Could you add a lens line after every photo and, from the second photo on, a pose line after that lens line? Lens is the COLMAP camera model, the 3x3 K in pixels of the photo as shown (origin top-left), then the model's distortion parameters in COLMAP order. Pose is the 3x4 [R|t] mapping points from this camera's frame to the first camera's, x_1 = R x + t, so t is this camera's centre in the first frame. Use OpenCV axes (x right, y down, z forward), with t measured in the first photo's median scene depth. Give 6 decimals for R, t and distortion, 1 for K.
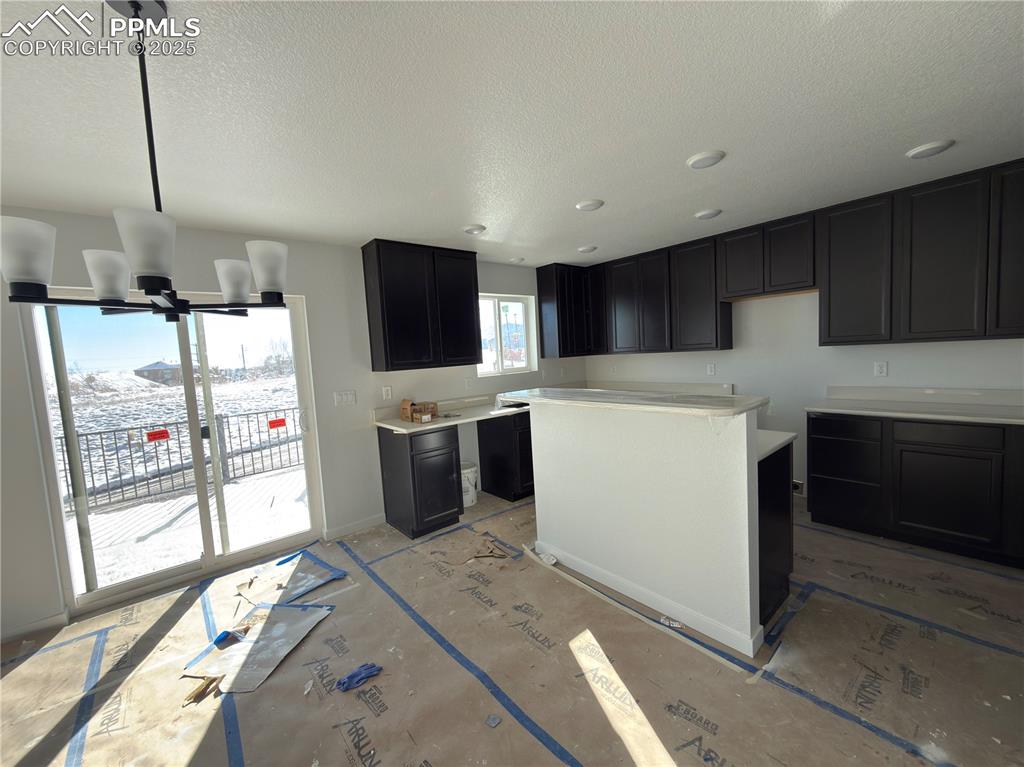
lens RADIAL K [[409.6, 0, 514.0], [0, 409.6, 384.1], [0, 0, 1]] dist [-0.000659, 0.000357]
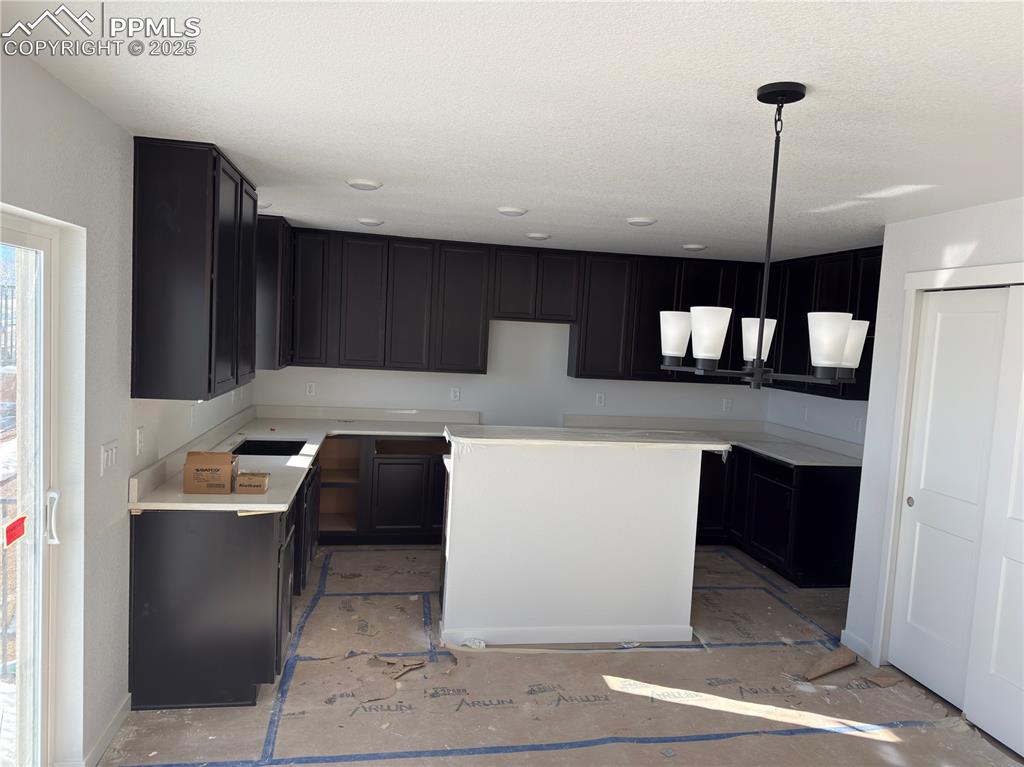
lens RADIAL K [[720.8, 0, 513.8], [0, 720.8, 390.6], [0, 0, 1]] dist [0.010451, -0.021886]
pose [[0.498208, 0.014511, 0.866936, -1.012765], [-0.014896, 0.999856, -0.008175, -0.046035], [-0.866929, -0.008841, 0.498353, 0.234427]]
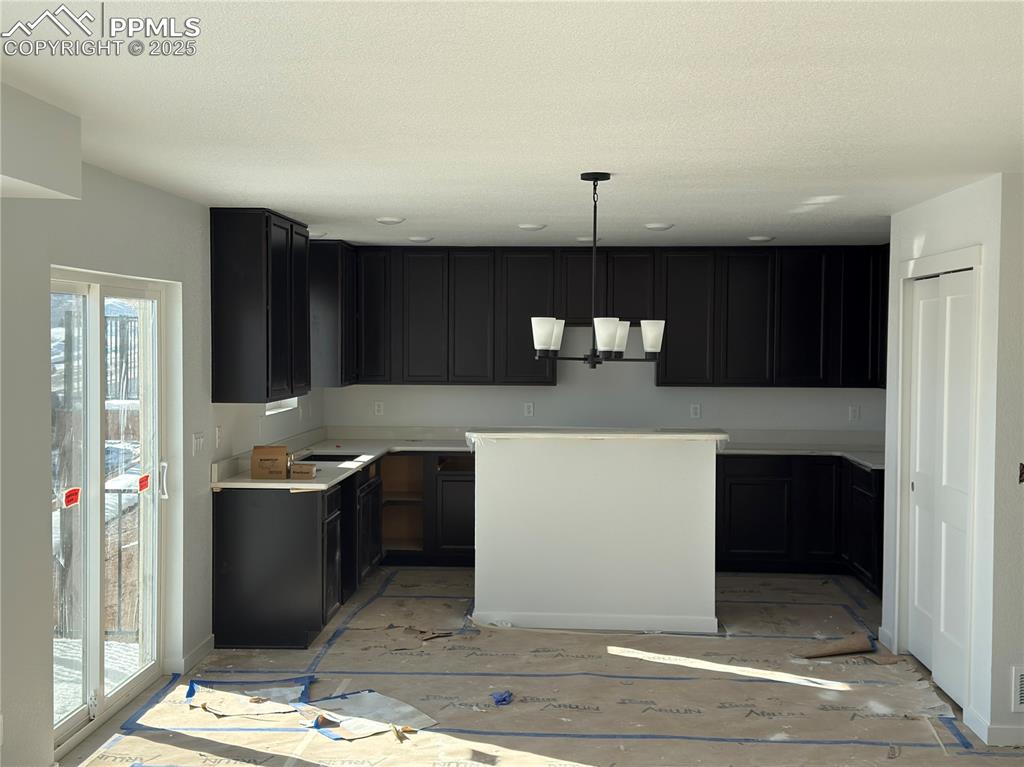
lens RADIAL K [[1179.3, 0, 514.8], [0, 1179.3, 393.0], [0, 0, 1]] dist [0.111450, 0.000000]
pose [[0.683919, 0.028528, 0.729000, -1.614109], [0.012048, 0.998657, -0.050384, 0.061847], [-0.729458, 0.043242, 0.682657, -0.693923]]
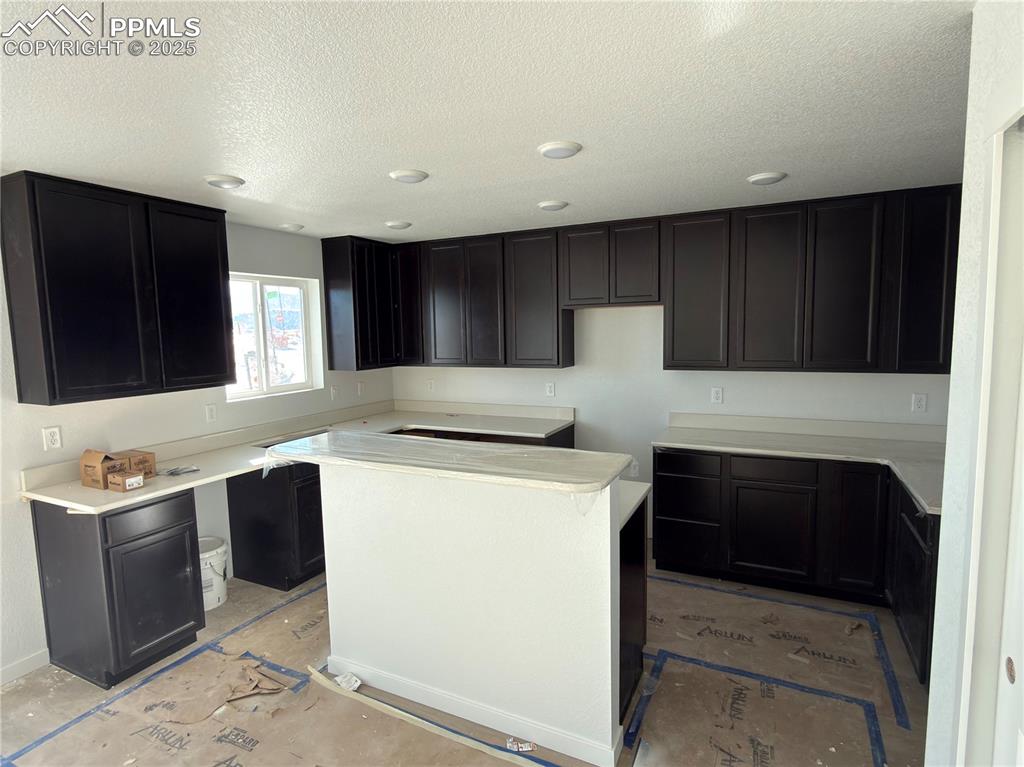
lens RADIAL K [[547.5, 0, 514.5], [0, 547.5, 384.5], [0, 0, 1]] dist [-0.005408, 0.002509]
pose [[0.916722, -0.001421, 0.399523, -0.024874], [-0.001700, 0.999971, 0.007457, -0.074773], [-0.399522, -0.007515, 0.916693, 0.047438]]
